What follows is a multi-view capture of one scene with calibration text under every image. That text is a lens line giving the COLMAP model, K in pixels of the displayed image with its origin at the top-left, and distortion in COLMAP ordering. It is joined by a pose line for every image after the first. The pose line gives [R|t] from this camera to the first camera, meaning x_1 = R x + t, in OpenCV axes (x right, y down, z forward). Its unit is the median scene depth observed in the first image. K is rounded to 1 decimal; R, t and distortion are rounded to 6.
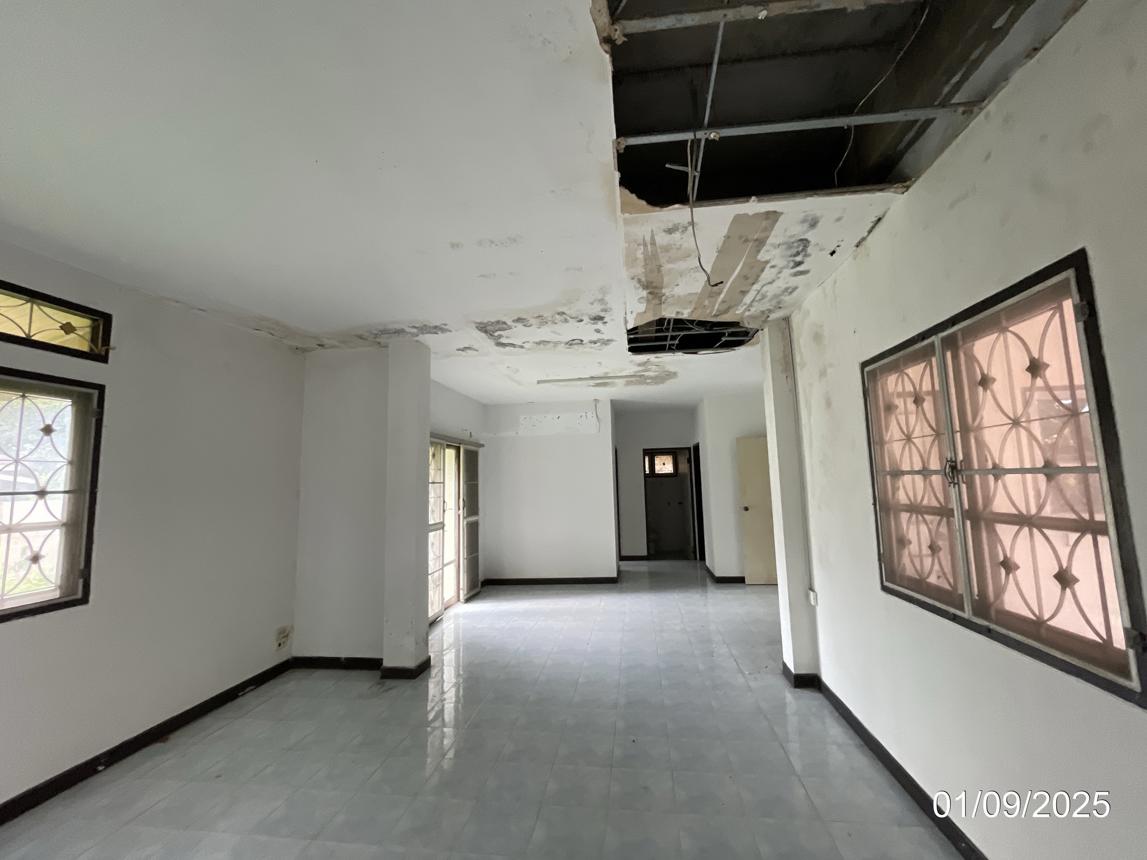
lens RADIAL K [[468.6, 0, 579.0], [0, 468.6, 427.2], [0, 0, 1]] dist [-0.000036, 0.000023]
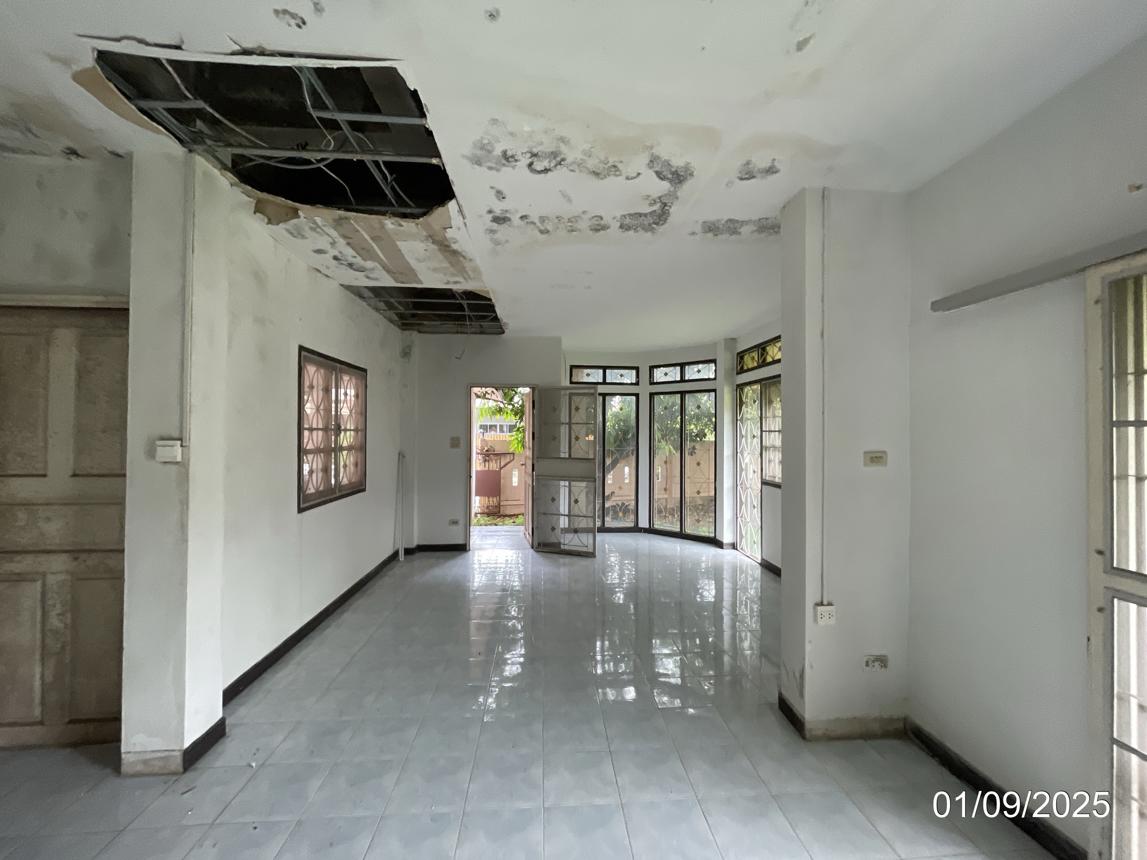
lens RADIAL K [[468.6, 0, 579.0], [0, 468.6, 427.2], [0, 0, 1]] dist [-0.000036, 0.000023]
pose [[-0.979700, 0.017598, -0.199696, 0.078448], [0.041859, 0.992140, -0.117923, 0.215929], [0.196051, -0.123889, -0.972736, 1.851790]]
